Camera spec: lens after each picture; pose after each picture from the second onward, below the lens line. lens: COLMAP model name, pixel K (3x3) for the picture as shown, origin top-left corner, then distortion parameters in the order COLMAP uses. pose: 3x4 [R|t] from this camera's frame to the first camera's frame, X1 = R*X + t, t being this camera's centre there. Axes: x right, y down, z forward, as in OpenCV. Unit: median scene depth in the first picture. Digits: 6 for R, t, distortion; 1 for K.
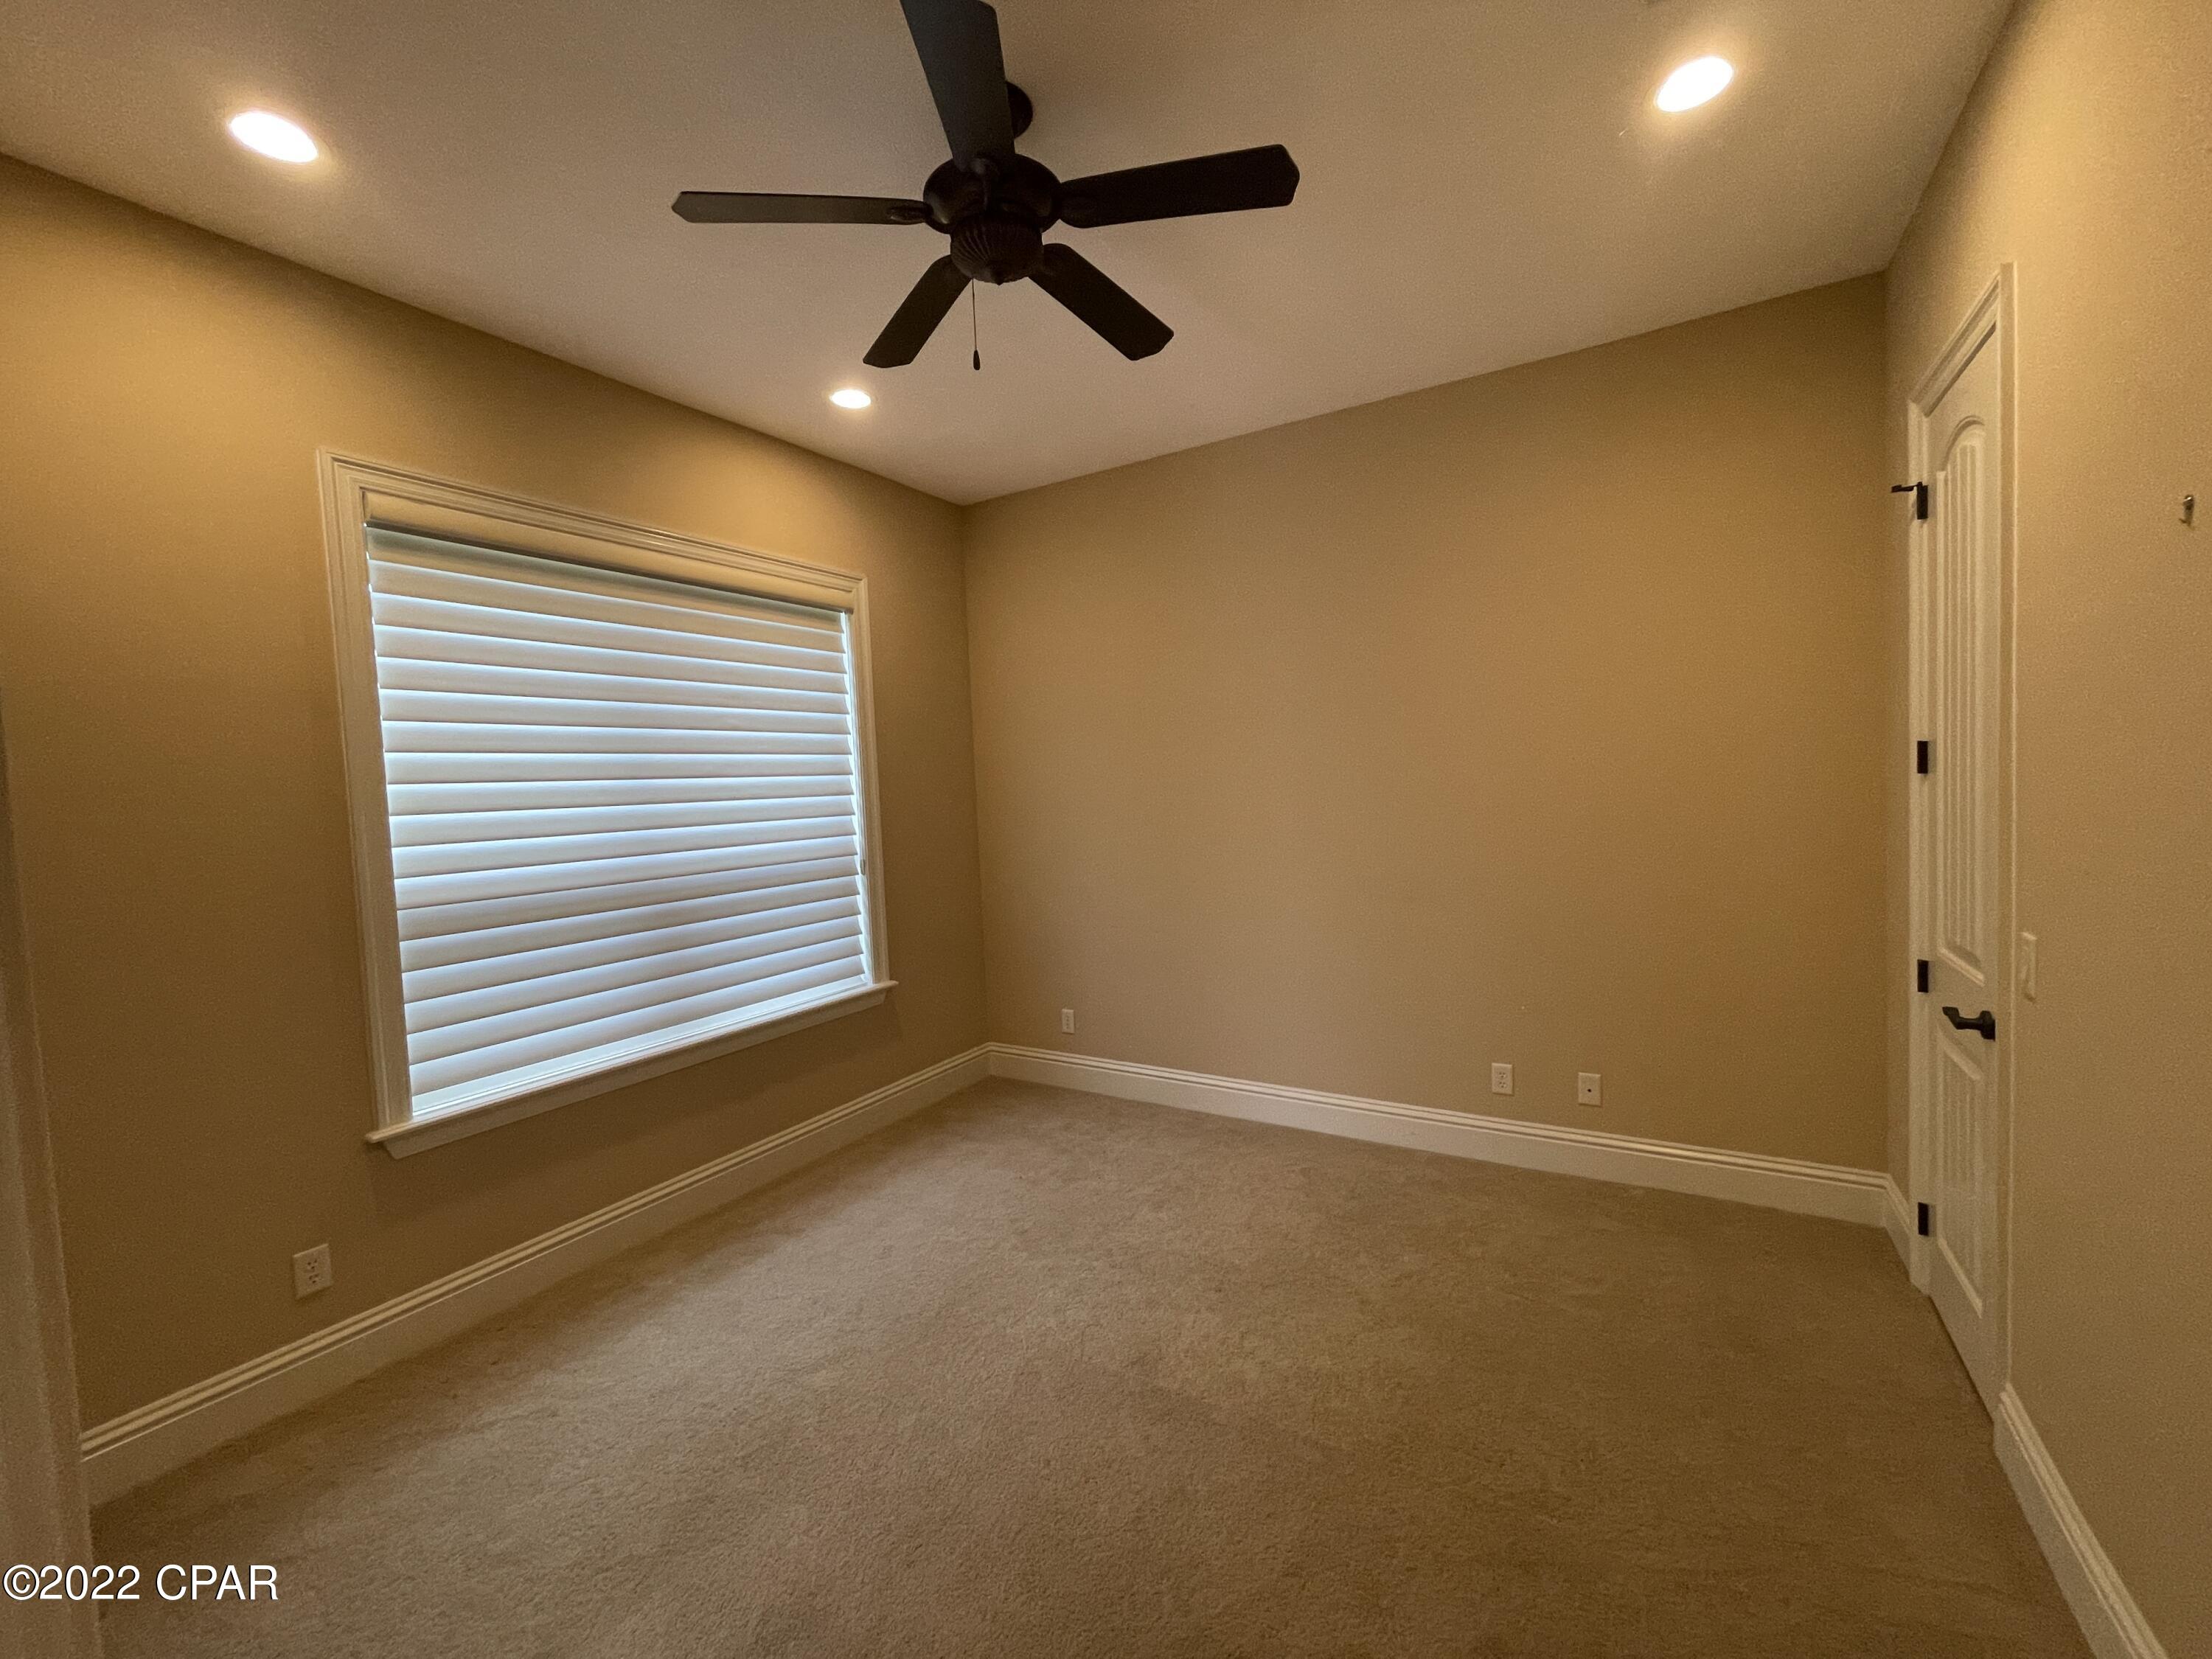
lens RADIAL K [[899.9, 0, 1094.7], [0, 899.9, 825.0], [0, 0, 1]] dist [0.019549, -0.008023]
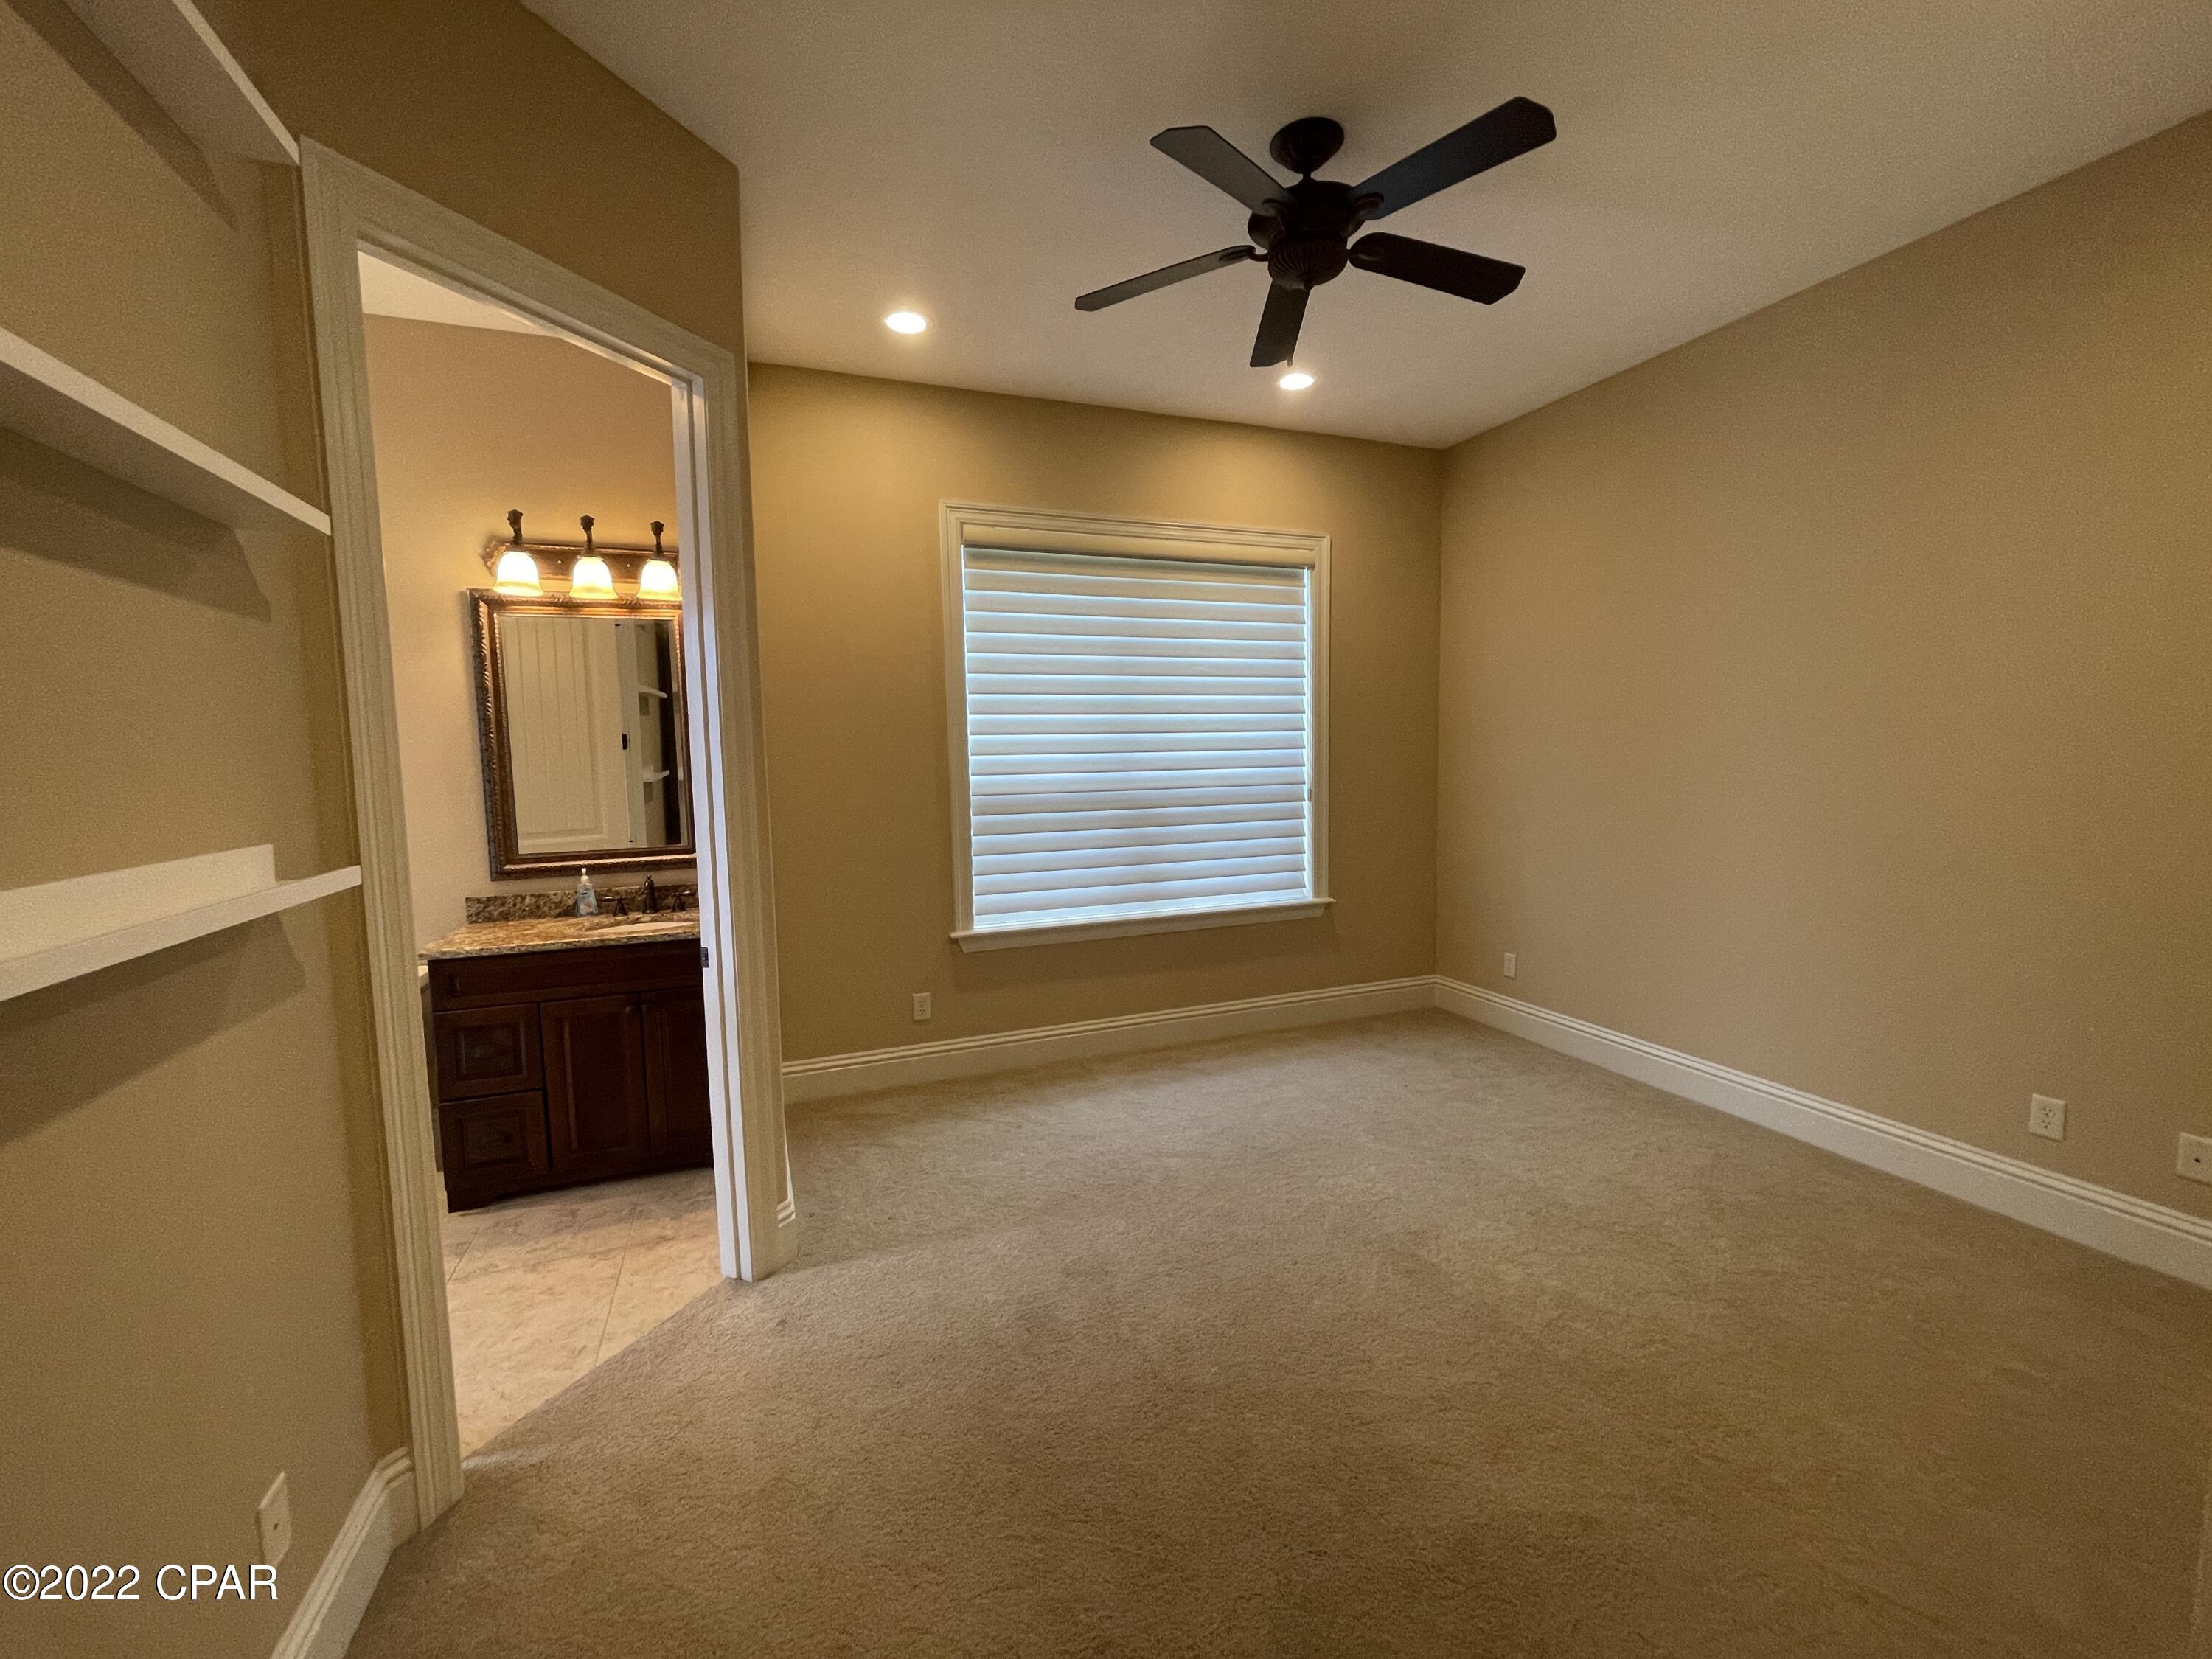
lens RADIAL K [[890.6, 0, 1103.4], [0, 890.6, 823.7], [0, 0, 1]] dist [0.001362, -0.000061]
pose [[0.802158, 0.079531, -0.591791, 0.239964], [-0.045167, 0.996332, 0.072675, 0.015480], [0.595400, -0.031568, 0.802809, -0.068791]]
